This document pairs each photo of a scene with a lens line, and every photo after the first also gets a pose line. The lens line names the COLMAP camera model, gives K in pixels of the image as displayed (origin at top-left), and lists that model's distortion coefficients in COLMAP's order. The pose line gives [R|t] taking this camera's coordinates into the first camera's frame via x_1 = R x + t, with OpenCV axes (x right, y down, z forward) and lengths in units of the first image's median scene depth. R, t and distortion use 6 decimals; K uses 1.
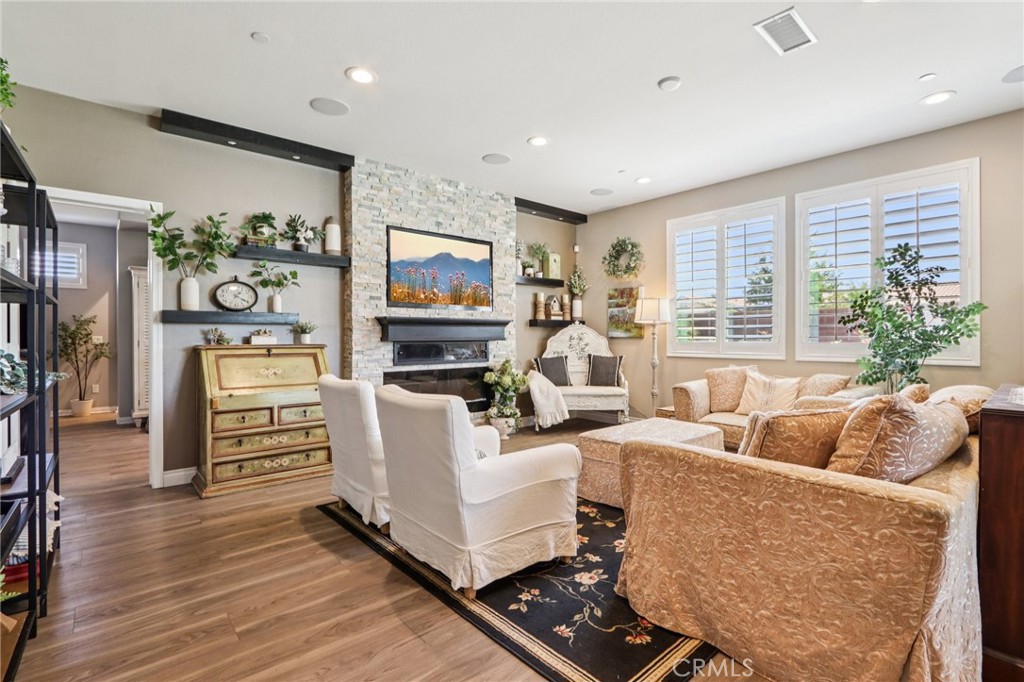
lens RADIAL K [[474.6, 0, 511.6], [0, 474.6, 339.0], [0, 0, 1]] dist [-0.013369, 0.001756]
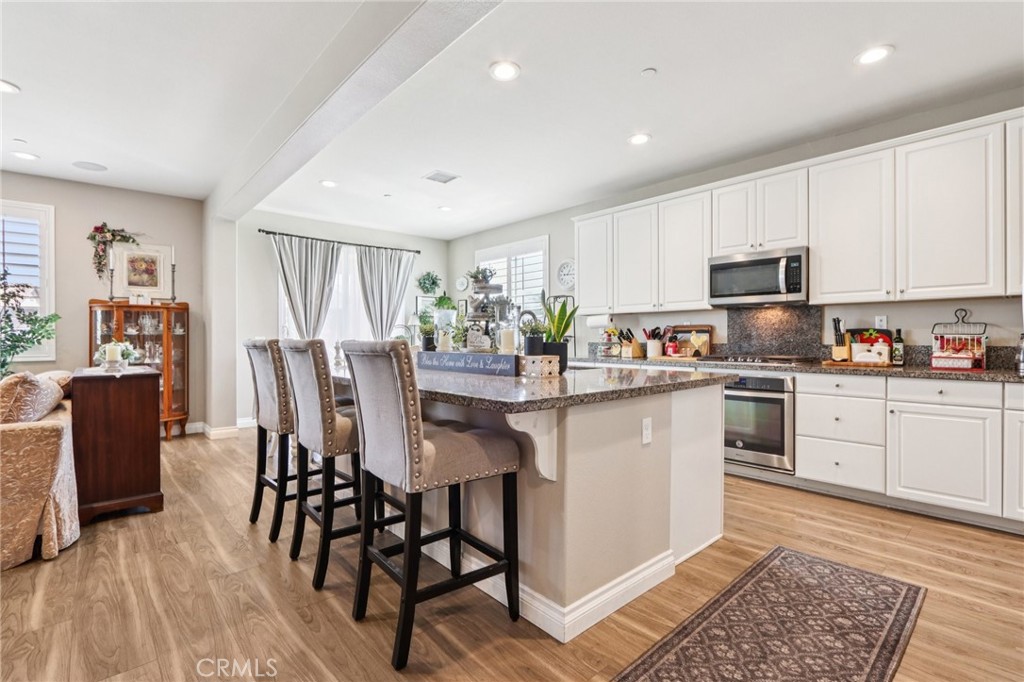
lens RADIAL K [[474.6, 0, 510.5], [0, 474.6, 338.0], [0, 0, 1]] dist [-0.013369, 0.001756]
pose [[-0.009114, -0.000762, 0.999958, -0.360556], [0.009417, 0.999955, 0.000847, 0.004061], [-0.999914, 0.009424, -0.009106, -0.295605]]
